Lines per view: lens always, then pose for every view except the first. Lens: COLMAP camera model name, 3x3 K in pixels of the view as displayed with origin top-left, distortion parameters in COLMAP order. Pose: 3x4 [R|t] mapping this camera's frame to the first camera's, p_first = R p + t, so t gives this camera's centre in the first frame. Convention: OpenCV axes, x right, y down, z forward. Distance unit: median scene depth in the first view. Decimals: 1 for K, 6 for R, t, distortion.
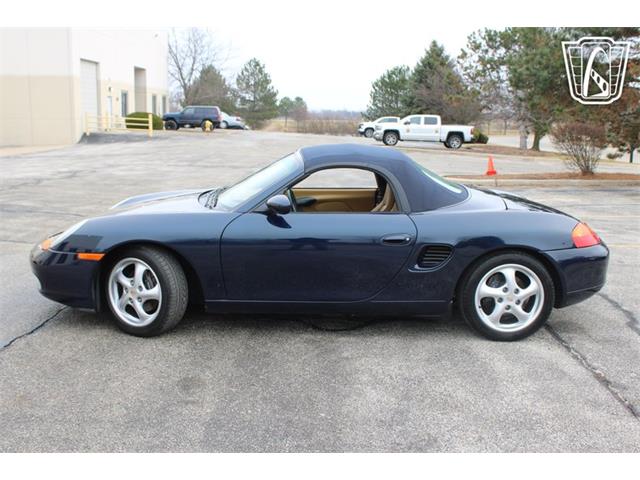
lens RADIAL K [[736.5, 0, 321.2], [0, 736.5, 248.1], [0, 0, 1]] dist [-0.116913, 0.184359]
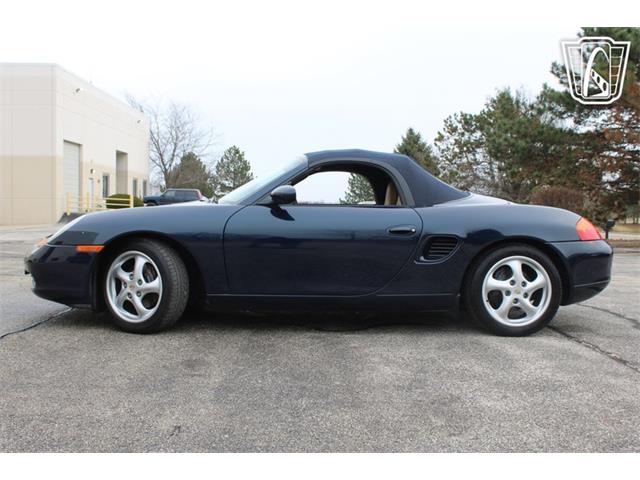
lens RADIAL K [[736.5, 0, 321.2], [0, 736.5, 248.1], [0, 0, 1]] dist [-0.116913, 0.184359]
pose [[0.999468, -0.000720, 0.032612, -0.020716], [0.004963, 0.991473, -0.130219, 0.074240], [-0.032240, 0.130311, 0.990949, 0.013209]]
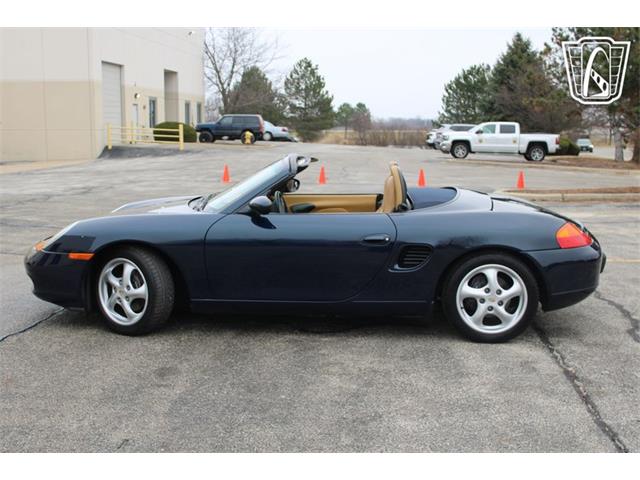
lens RADIAL K [[897.1, 0, 320.0], [0, 897.1, 240.0], [0, 0, 1]] dist [-0.038984, 0.031170]
pose [[0.996419, -0.000155, -0.084554, 0.069021], [-0.004251, 0.998642, -0.051928, 0.028314], [0.084447, 0.052101, 0.995065, -0.126184]]
